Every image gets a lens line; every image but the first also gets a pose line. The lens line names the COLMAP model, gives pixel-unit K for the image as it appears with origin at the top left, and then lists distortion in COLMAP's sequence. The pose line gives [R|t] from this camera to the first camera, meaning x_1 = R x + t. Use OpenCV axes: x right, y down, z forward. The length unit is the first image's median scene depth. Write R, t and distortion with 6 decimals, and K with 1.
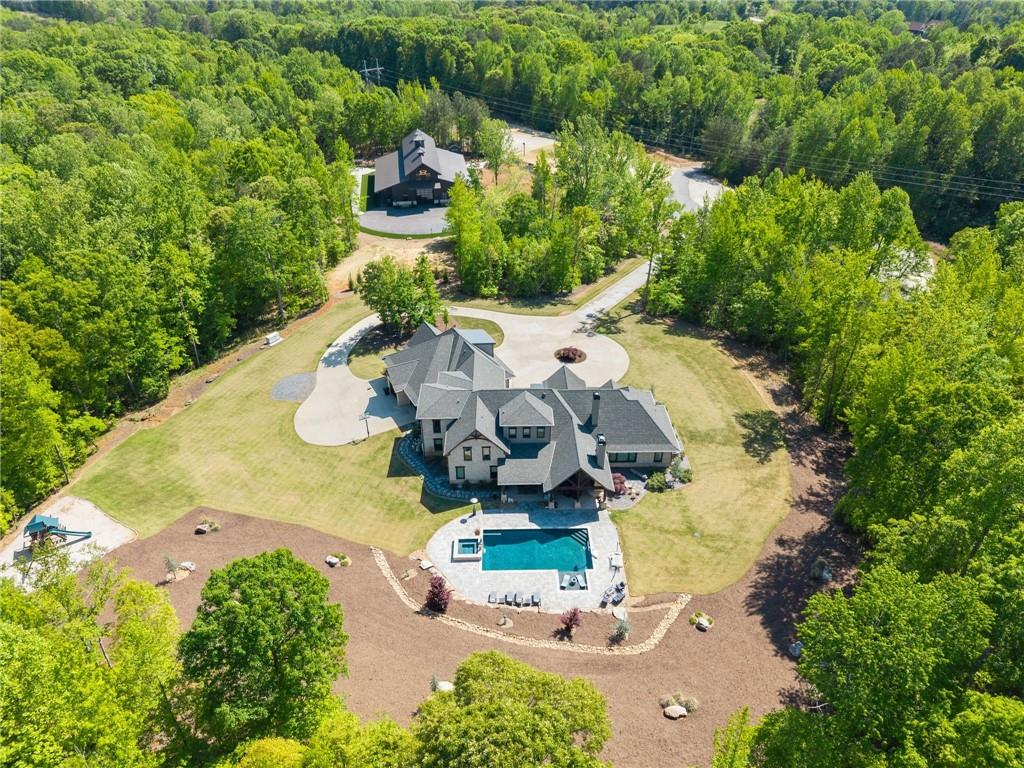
lens RADIAL K [[684.2, 0, 512.0], [0, 684.2, 384.0], [0, 0, 1]] dist [0.028632, -0.035278]
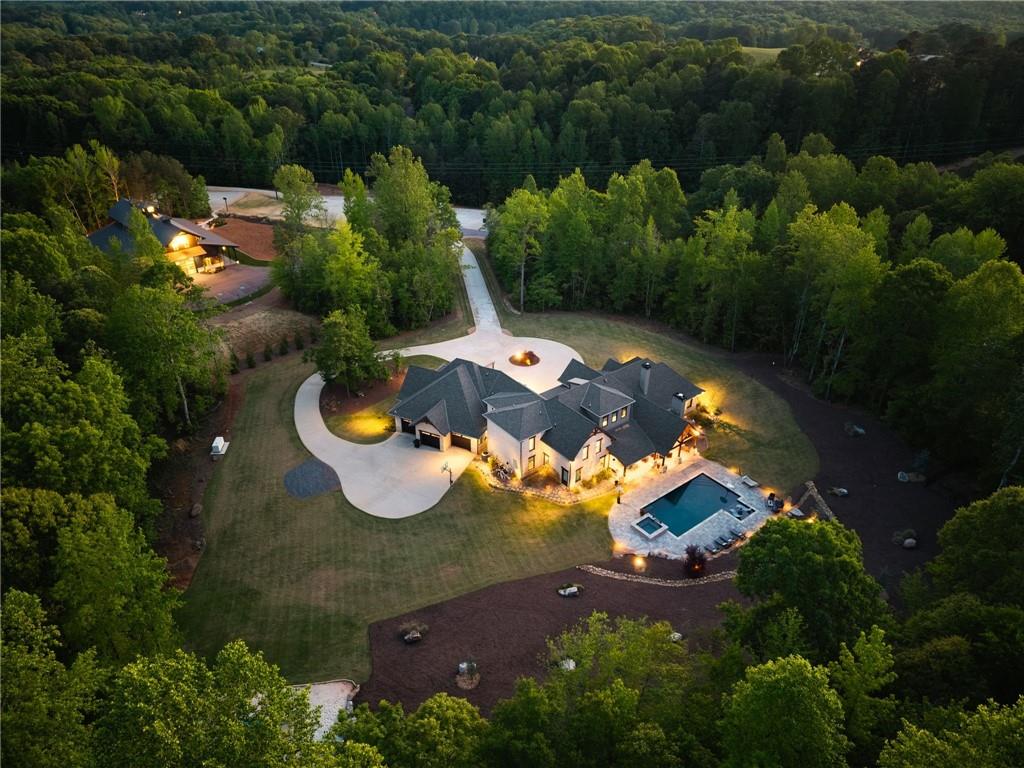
lens RADIAL K [[684.2, 0, 512.0], [0, 684.2, 384.0], [0, 0, 1]] dist [0.028632, -0.035278]
pose [[0.796567, -0.299406, 0.525202, -0.646332], [0.328884, 0.943561, 0.039088, -0.071159], [-0.507263, 0.141595, 0.850079, 0.158570]]
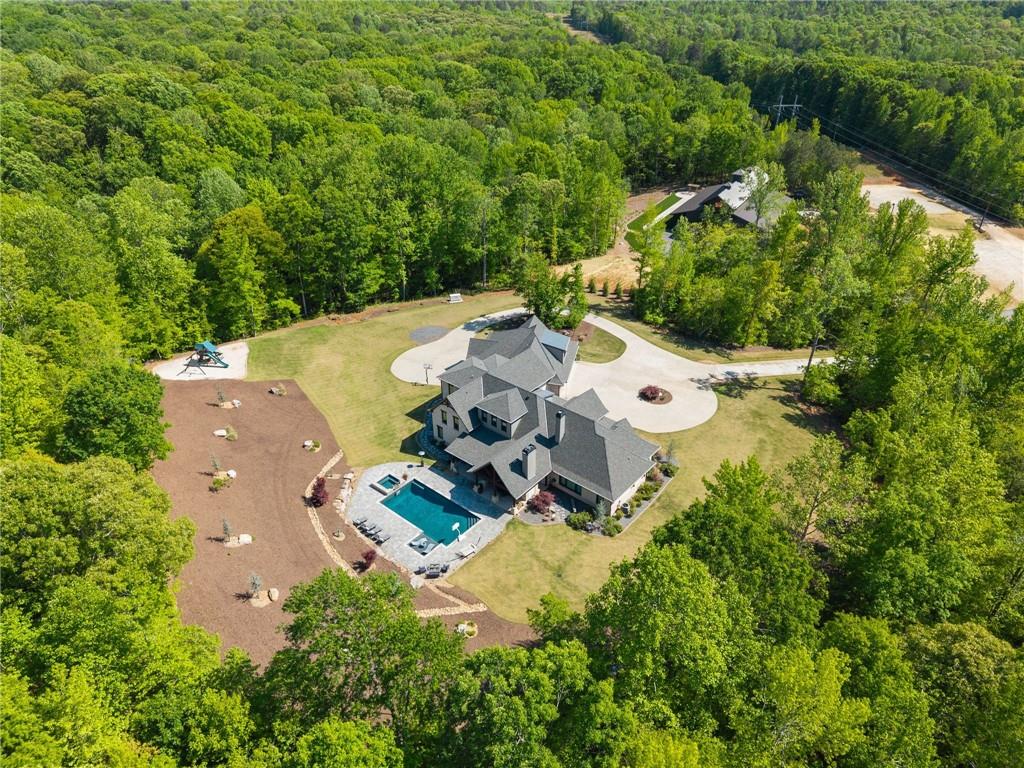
lens RADIAL K [[684.2, 0, 512.0], [0, 684.2, 384.0], [0, 0, 1]] dist [0.028632, -0.035278]
pose [[0.749993, 0.344046, -0.564927, 0.622863], [-0.365389, 0.927434, 0.079728, -0.078373], [0.551363, 0.146623, 0.821280, 0.118468]]
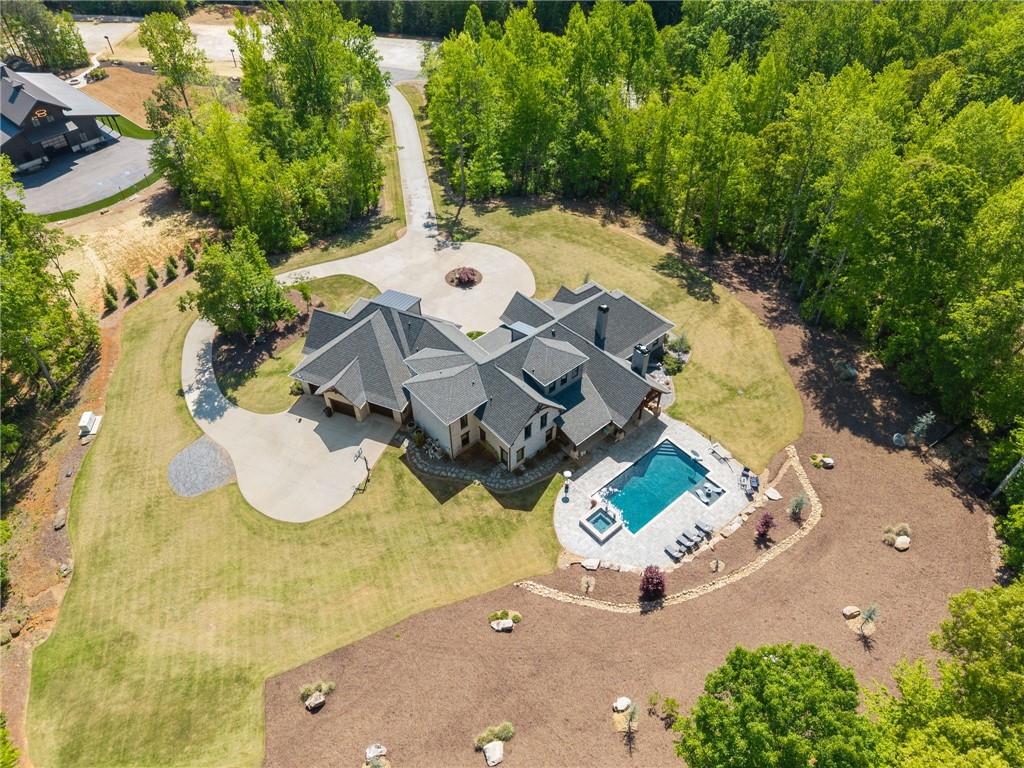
lens RADIAL K [[684.2, 0, 512.0], [0, 684.2, 384.0], [0, 0, 1]] dist [0.028632, -0.035278]
pose [[0.768612, -0.454477, 0.450207, -0.426694], [0.355494, 0.888536, 0.290048, -0.200760], [-0.531845, -0.062889, 0.844503, 0.281216]]
